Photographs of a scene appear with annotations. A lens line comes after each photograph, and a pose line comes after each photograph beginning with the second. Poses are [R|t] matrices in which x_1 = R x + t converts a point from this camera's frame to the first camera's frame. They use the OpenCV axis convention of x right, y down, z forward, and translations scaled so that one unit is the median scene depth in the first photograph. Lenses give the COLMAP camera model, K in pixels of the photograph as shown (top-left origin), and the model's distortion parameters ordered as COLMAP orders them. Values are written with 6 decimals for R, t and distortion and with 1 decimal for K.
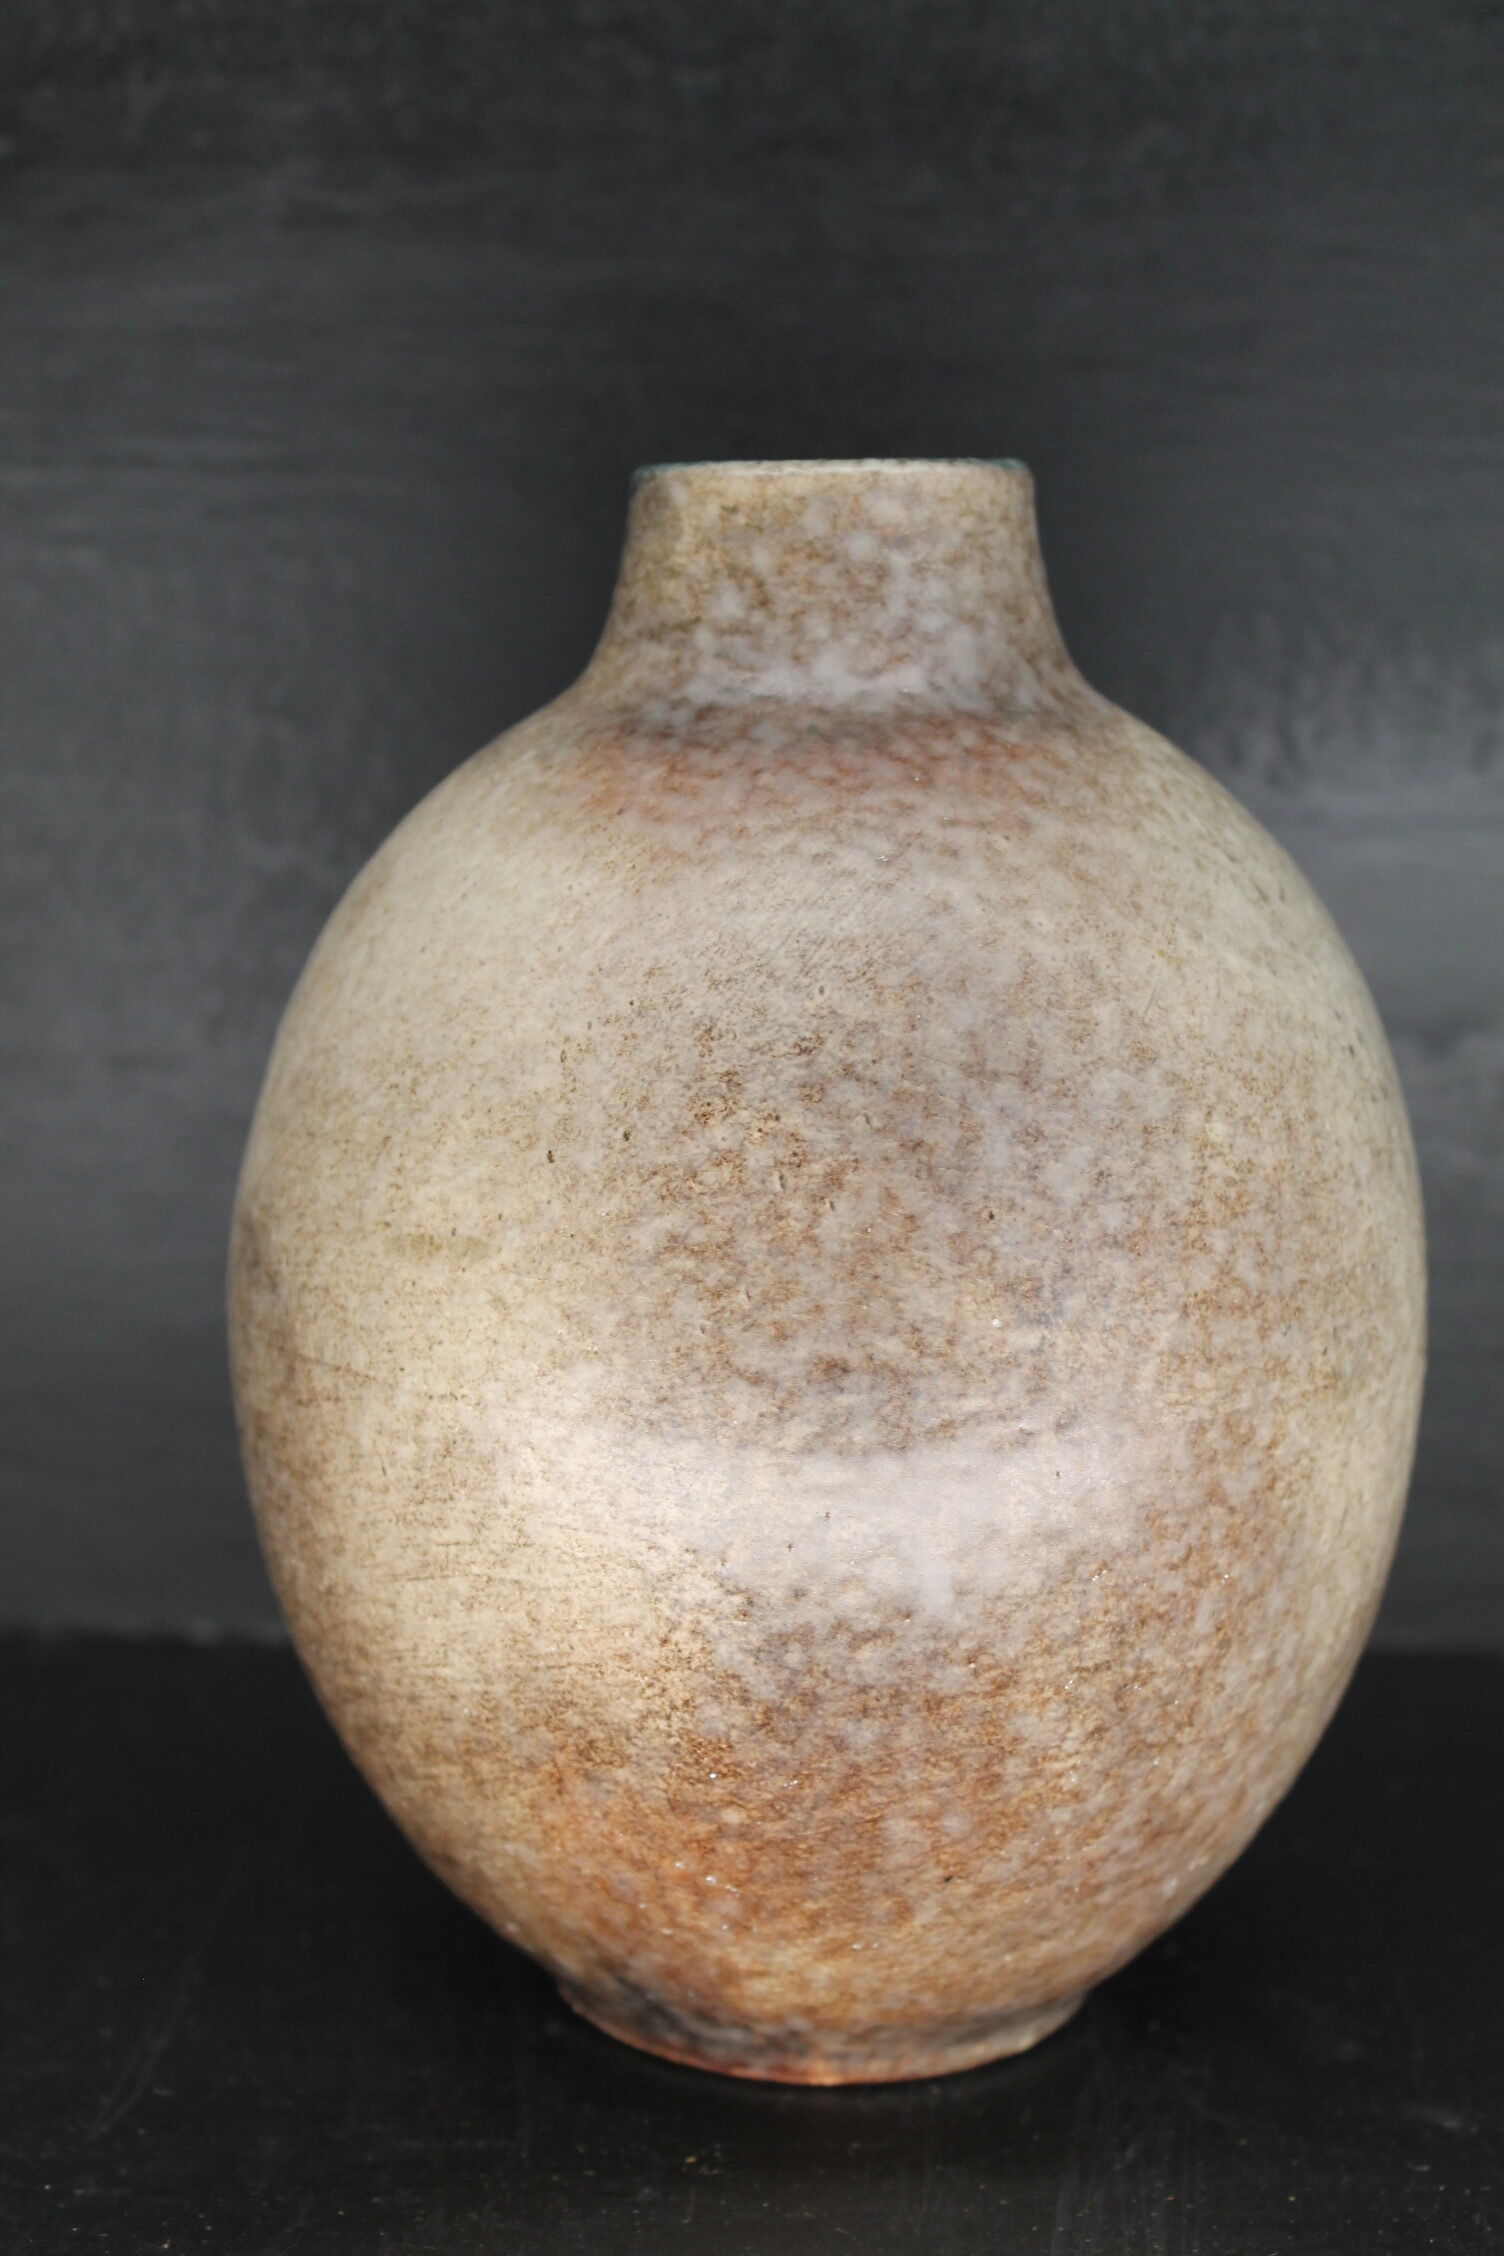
lens RADIAL K [[2357.3, 0, 753.0], [0, 2357.3, 1129.2], [0, 0, 1]] dist [-0.013361, 0.000000]
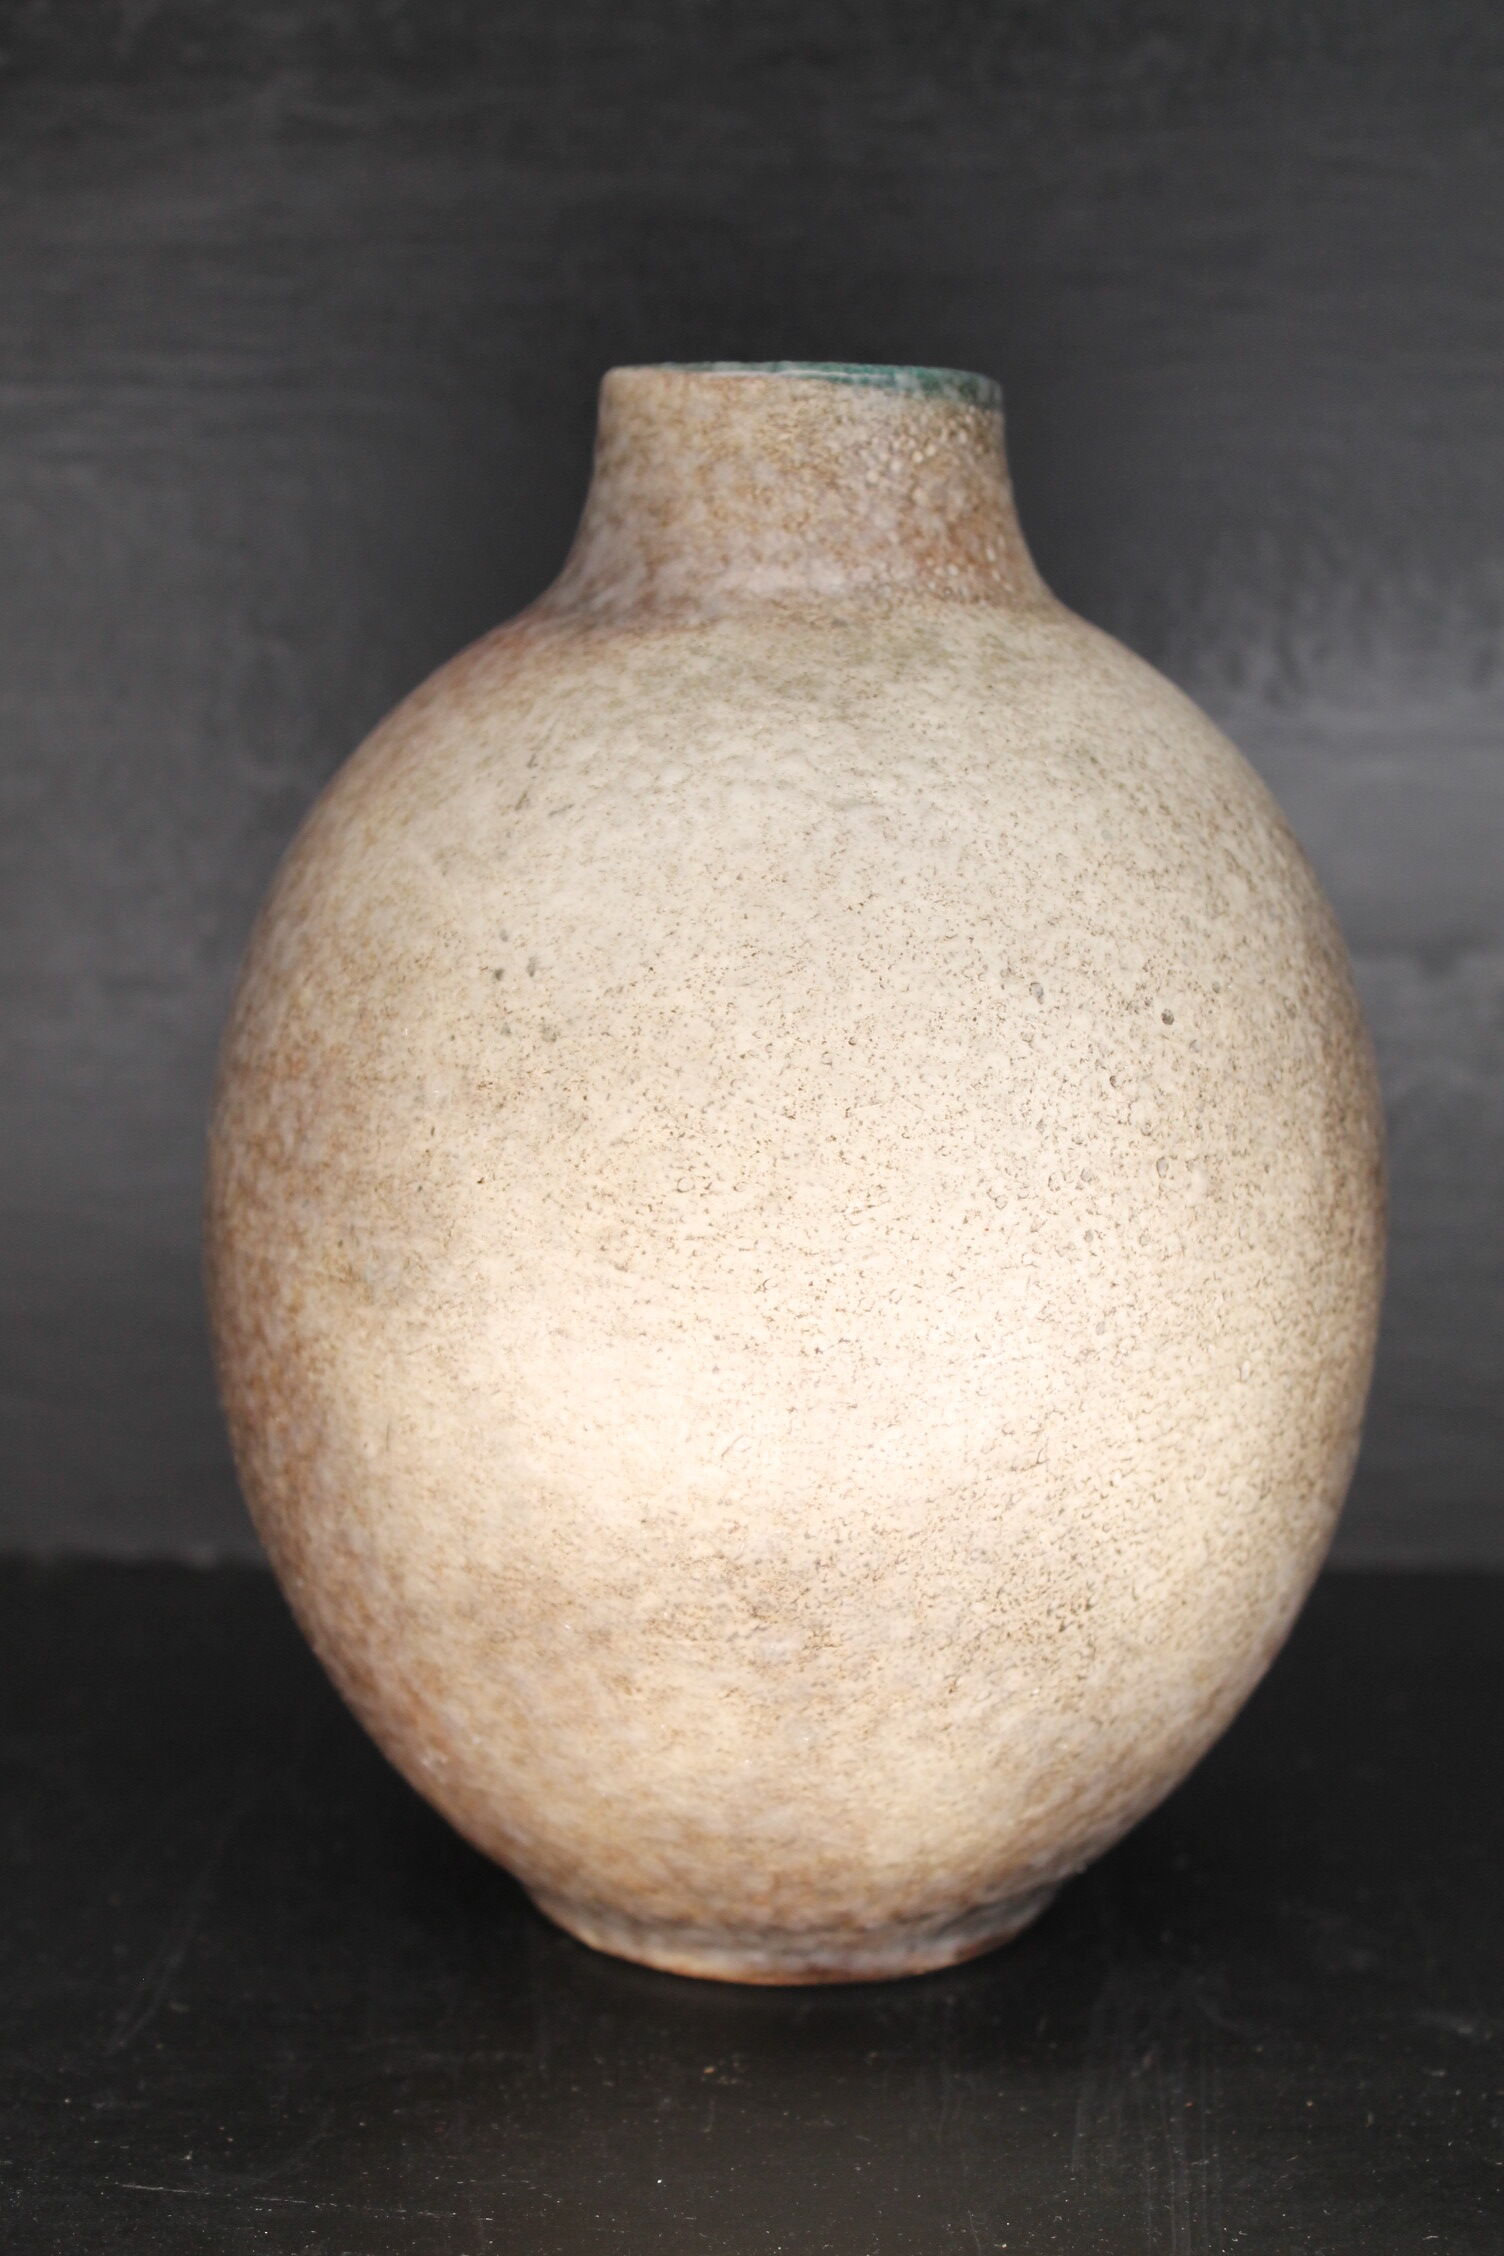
lens RADIAL K [[2357.3, 0, 753.1], [0, 2357.3, 1125.3], [0, 0, 1]] dist [-0.013361, 0.000000]
pose [[0.360392, 0.248938, -0.898970, 1.193463], [-0.248406, 0.954544, 0.164743, -0.162152], [0.899118, 0.163938, 0.405847, 0.742516]]
